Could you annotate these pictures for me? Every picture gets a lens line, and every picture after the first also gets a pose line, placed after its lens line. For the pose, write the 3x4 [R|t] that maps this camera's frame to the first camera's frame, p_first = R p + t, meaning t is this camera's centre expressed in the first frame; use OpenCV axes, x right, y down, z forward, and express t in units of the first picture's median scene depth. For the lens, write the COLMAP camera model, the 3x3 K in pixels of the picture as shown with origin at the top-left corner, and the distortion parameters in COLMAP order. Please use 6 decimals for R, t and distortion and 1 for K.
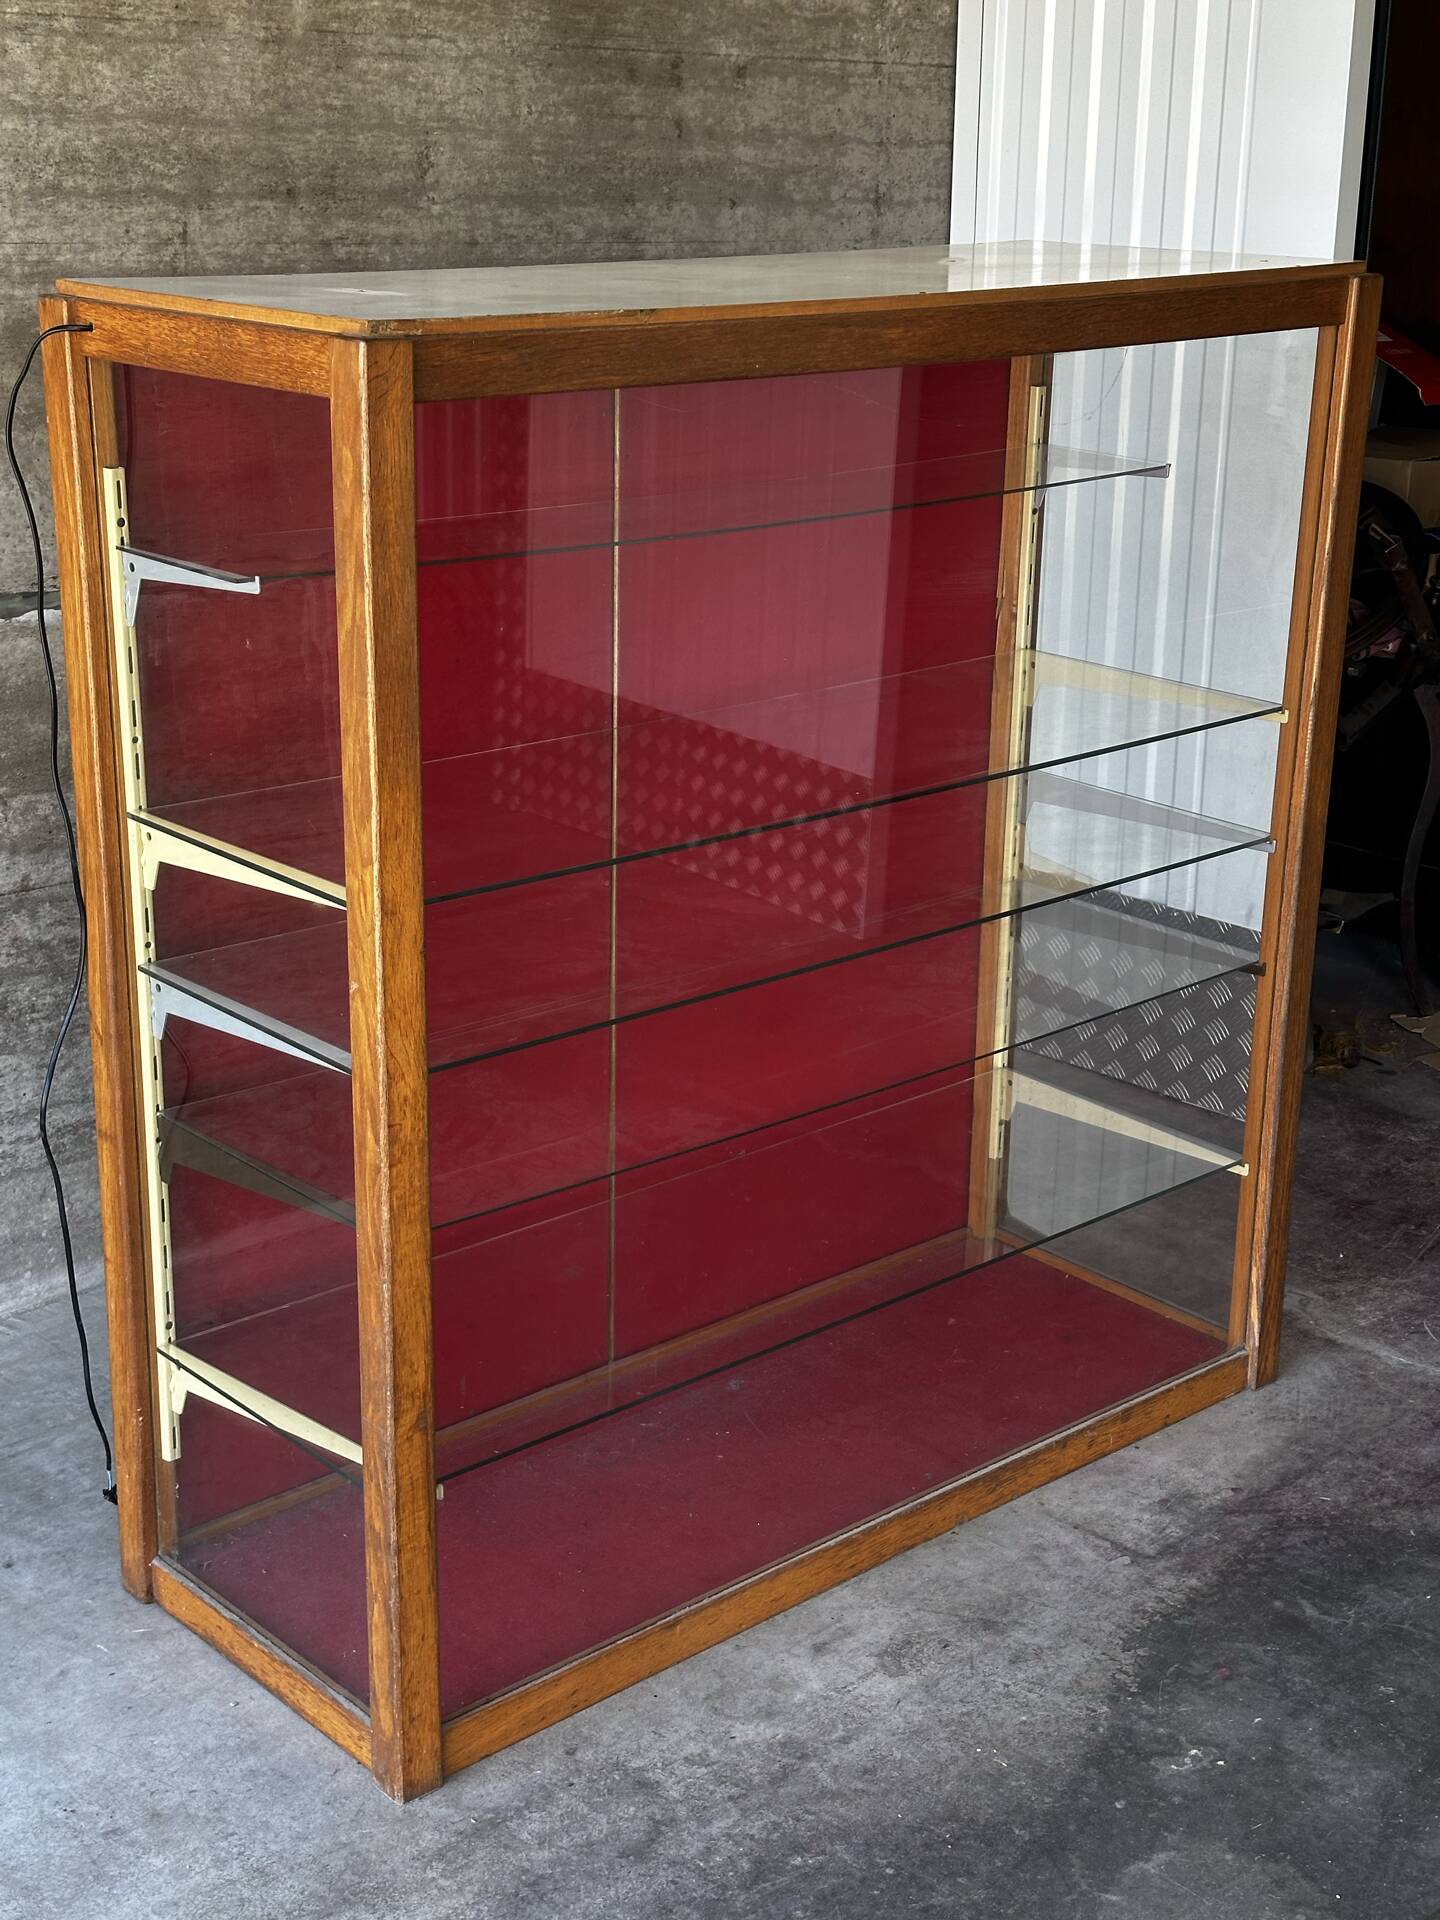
lens RADIAL K [[2682.8, 0, 743.3], [0, 2682.8, 960.6], [0, 0, 1]] dist [0.114548, 0.000000]
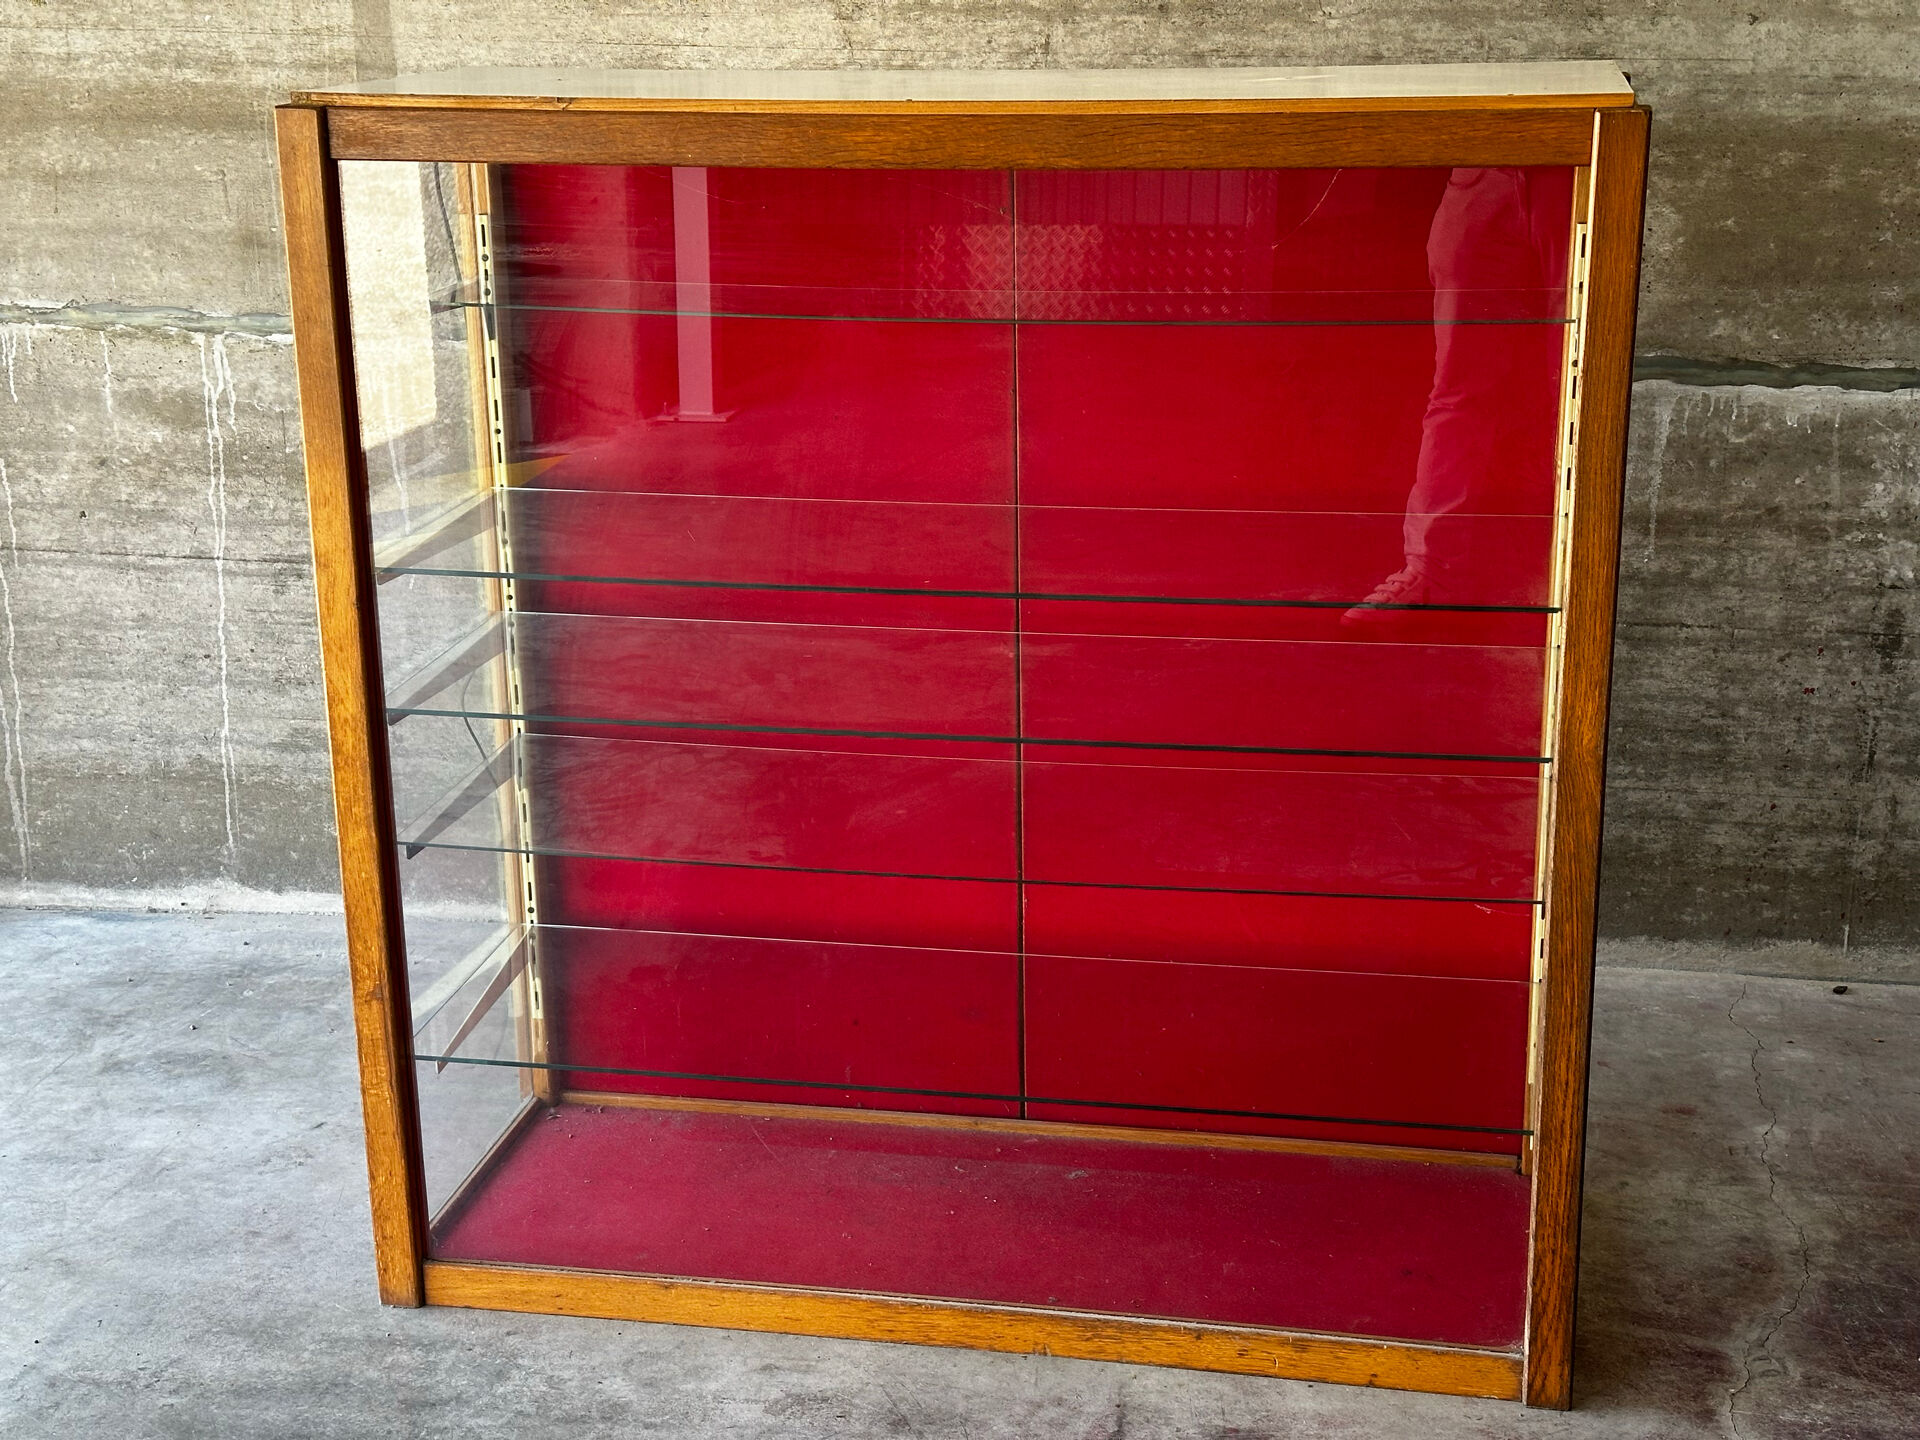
lens RADIAL K [[2682.8, 0, 964.9], [0, 2682.8, 719.5], [0, 0, 1]] dist [0.114548, 0.000000]
pose [[0.606049, 0.210962, -0.766942, 0.779186], [-0.228897, 0.969658, 0.085845, -0.094217], [0.761781, 0.123524, 0.635949, 0.330945]]
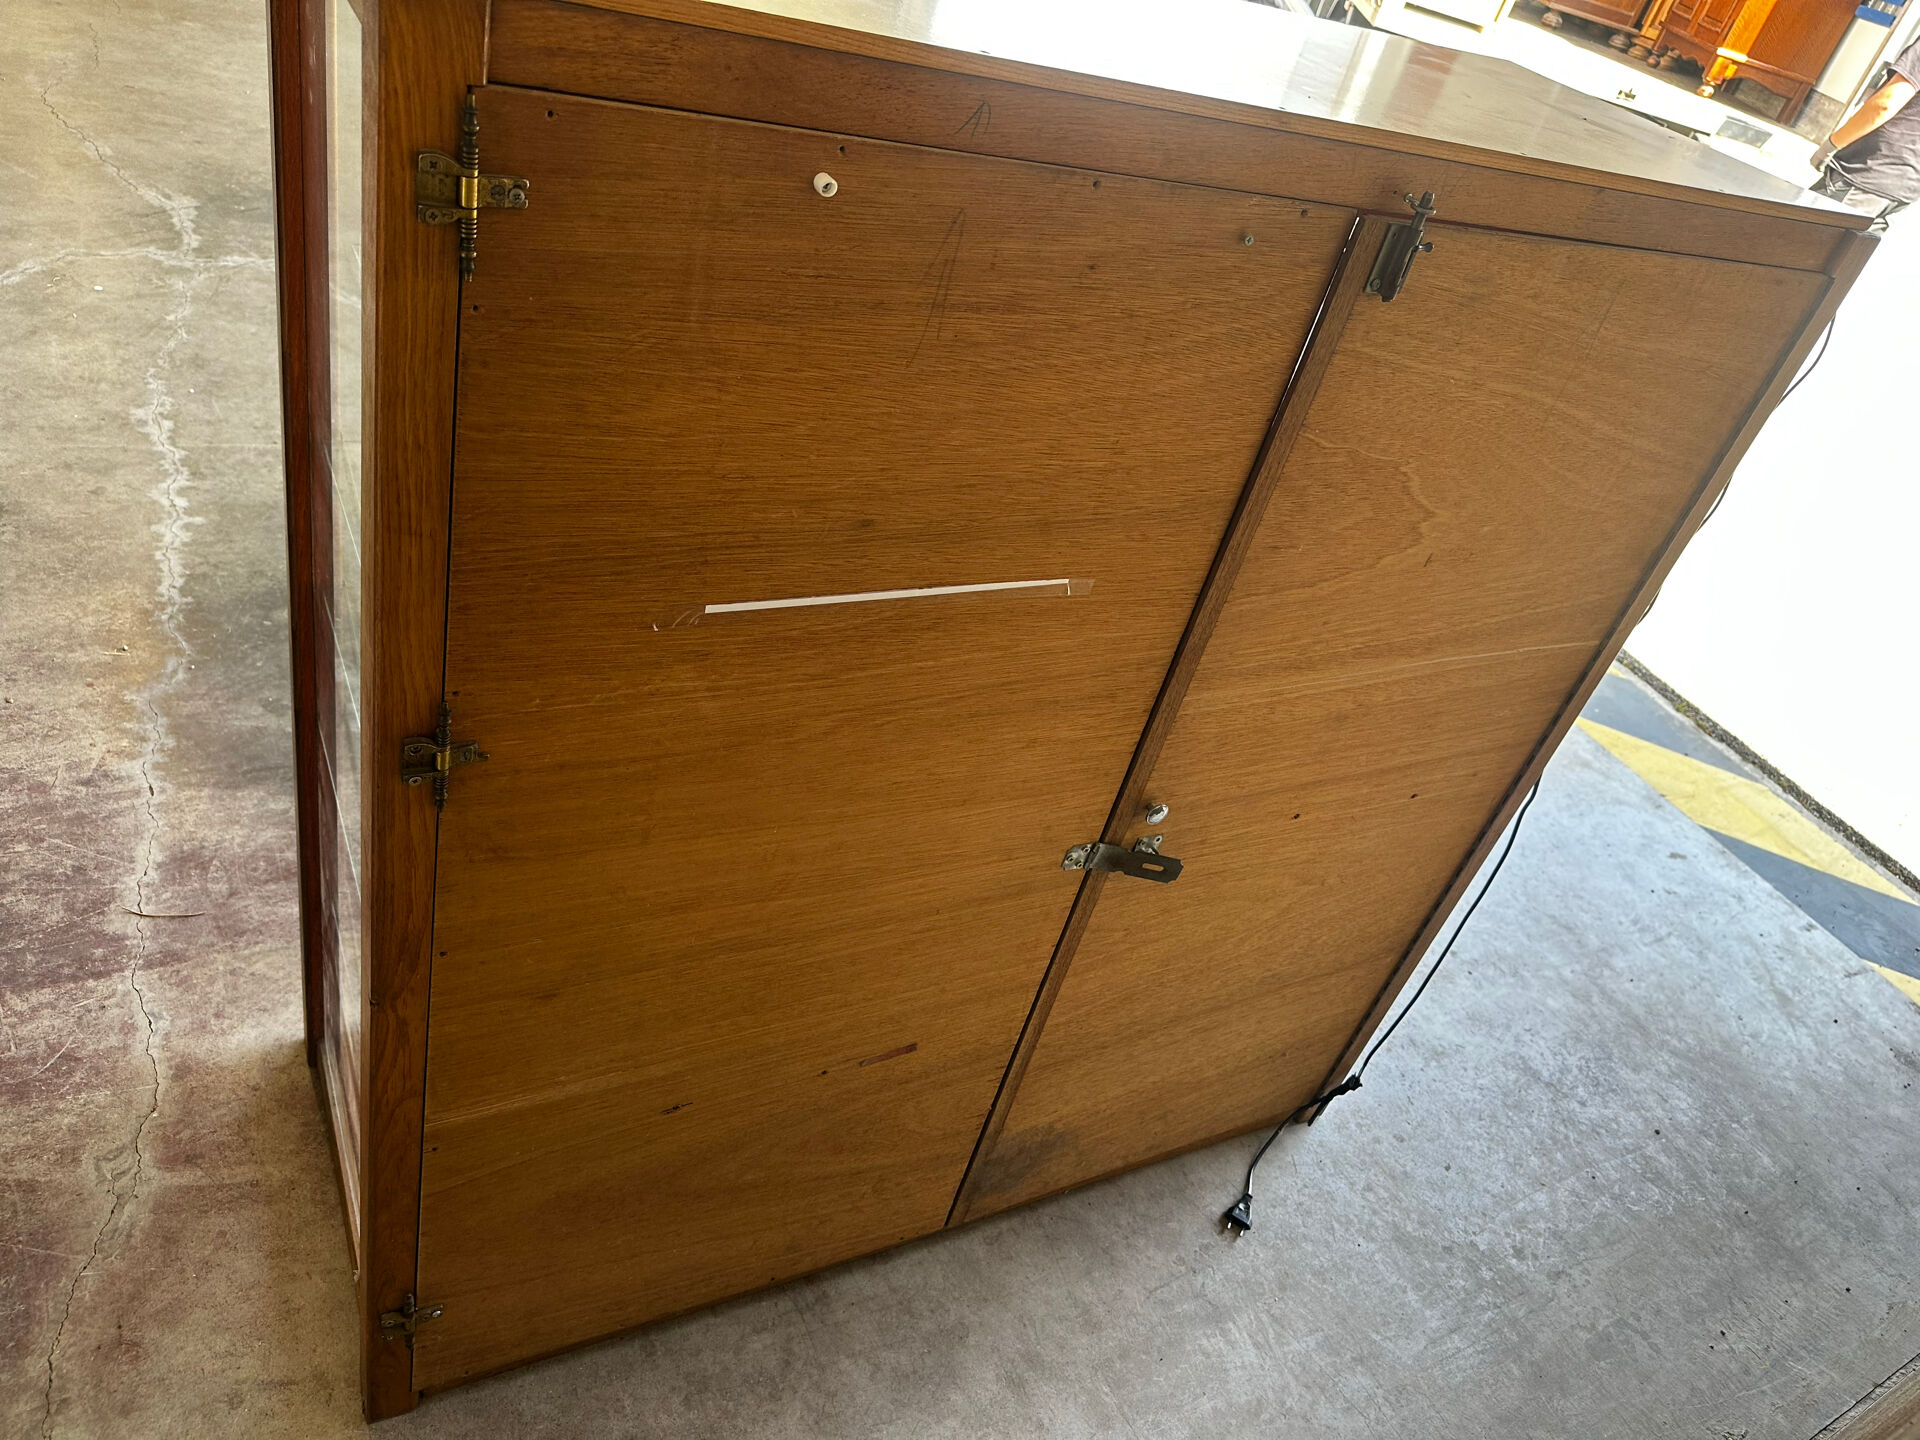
lens RADIAL K [[1365.2, 0, 957.7], [0, 1365.2, 705.2], [0, 0, 1]] dist [0.020045, -0.029573]
pose [[-0.934214, -0.351860, 0.058640, -0.017551], [-0.173208, 0.591160, 0.787737, -0.409989], [-0.311839, 0.725758, -0.613215, 1.301395]]
